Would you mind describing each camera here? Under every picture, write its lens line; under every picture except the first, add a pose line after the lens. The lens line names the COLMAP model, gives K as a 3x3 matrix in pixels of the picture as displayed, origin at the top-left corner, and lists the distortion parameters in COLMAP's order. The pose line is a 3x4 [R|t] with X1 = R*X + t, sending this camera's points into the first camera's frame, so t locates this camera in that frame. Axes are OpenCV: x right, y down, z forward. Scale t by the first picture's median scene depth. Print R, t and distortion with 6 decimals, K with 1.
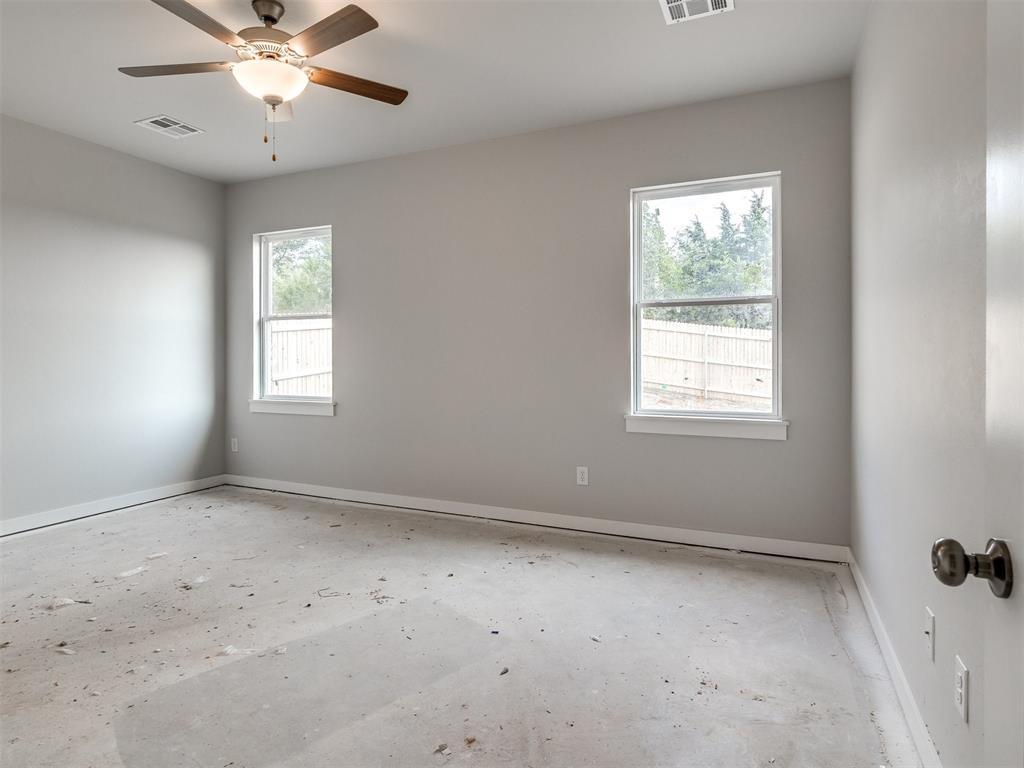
lens RADIAL K [[556.8, 0, 515.8], [0, 556.8, 363.4], [0, 0, 1]] dist [0.000002, 0.000346]
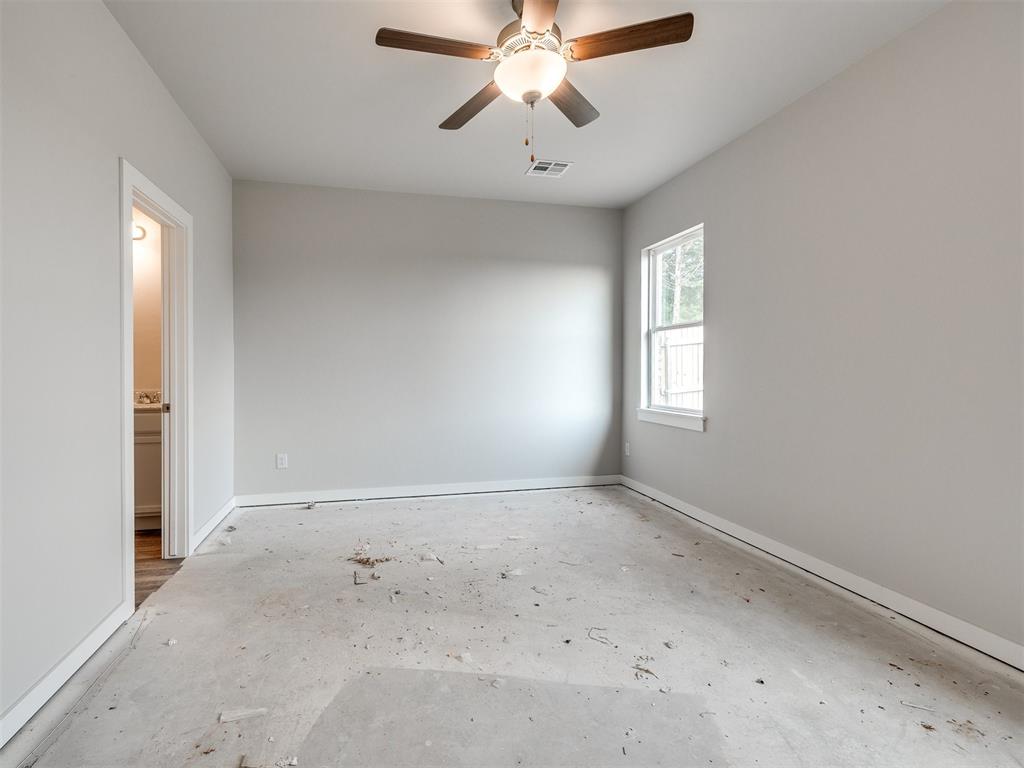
lens RADIAL K [[497.6, 0, 487.2], [0, 497.6, 376.3], [0, 0, 1]] dist [0.001349, -0.000206]
pose [[0.606881, 0.009753, -0.794733, 0.140276], [-0.003761, 0.999949, 0.009399, -0.003656], [0.794784, -0.002715, 0.606886, 0.299242]]
